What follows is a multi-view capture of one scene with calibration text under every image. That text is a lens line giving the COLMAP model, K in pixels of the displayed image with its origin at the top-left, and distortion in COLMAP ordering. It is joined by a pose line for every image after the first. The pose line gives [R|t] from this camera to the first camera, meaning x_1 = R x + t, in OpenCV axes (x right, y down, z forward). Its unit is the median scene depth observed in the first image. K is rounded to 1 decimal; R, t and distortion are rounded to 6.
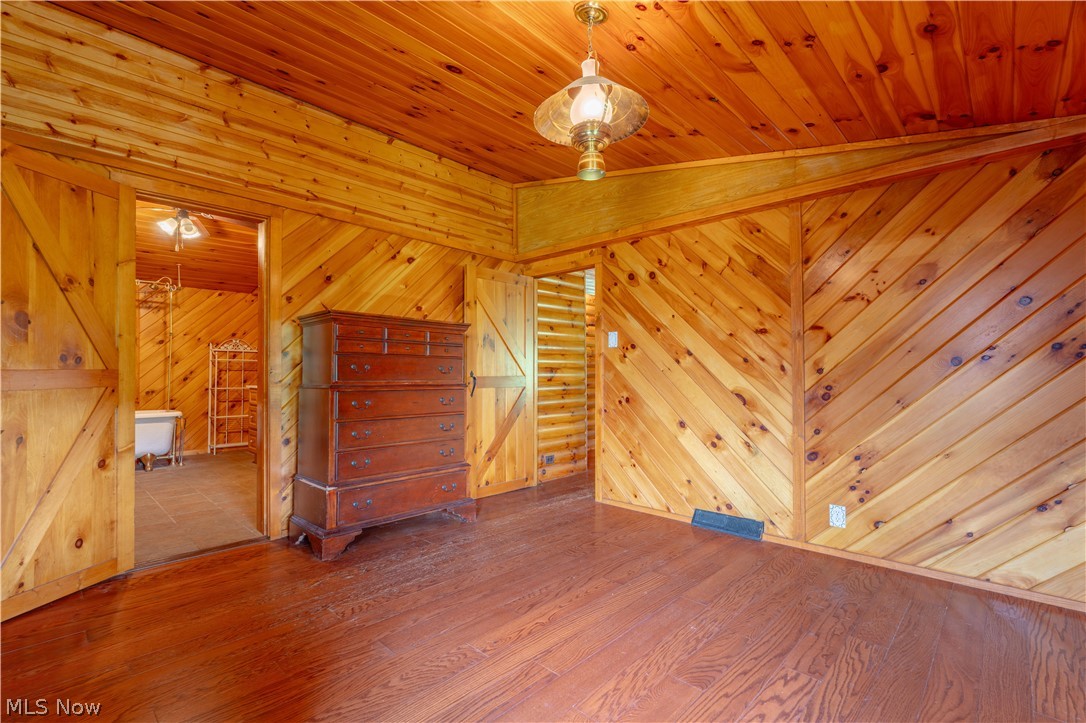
lens RADIAL K [[484.0, 0, 541.8], [0, 484.0, 366.0], [0, 0, 1]] dist [0.000671, 0.000072]
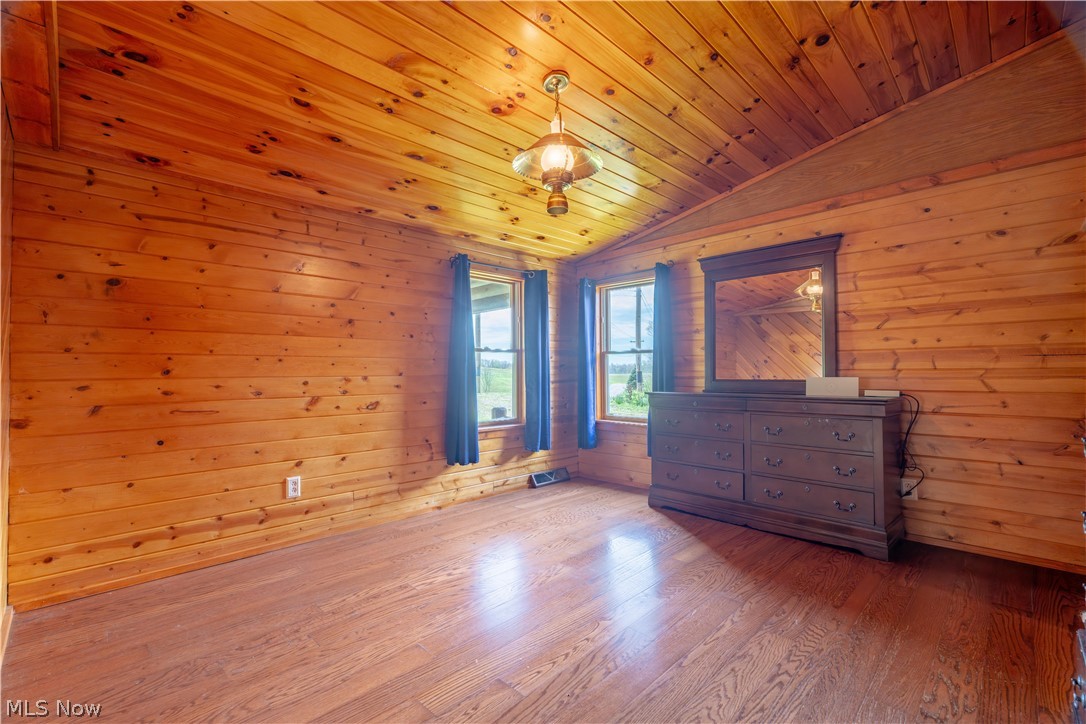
lens RADIAL K [[484.0, 0, 543.2], [0, 484.0, 365.0], [0, 0, 1]] dist [0.000671, 0.000072]
pose [[-0.999659, 0.004763, 0.025685, 0.111487], [0.004094, 0.999652, -0.026060, 0.026454], [-0.025800, -0.025946, -0.999330, 2.237722]]
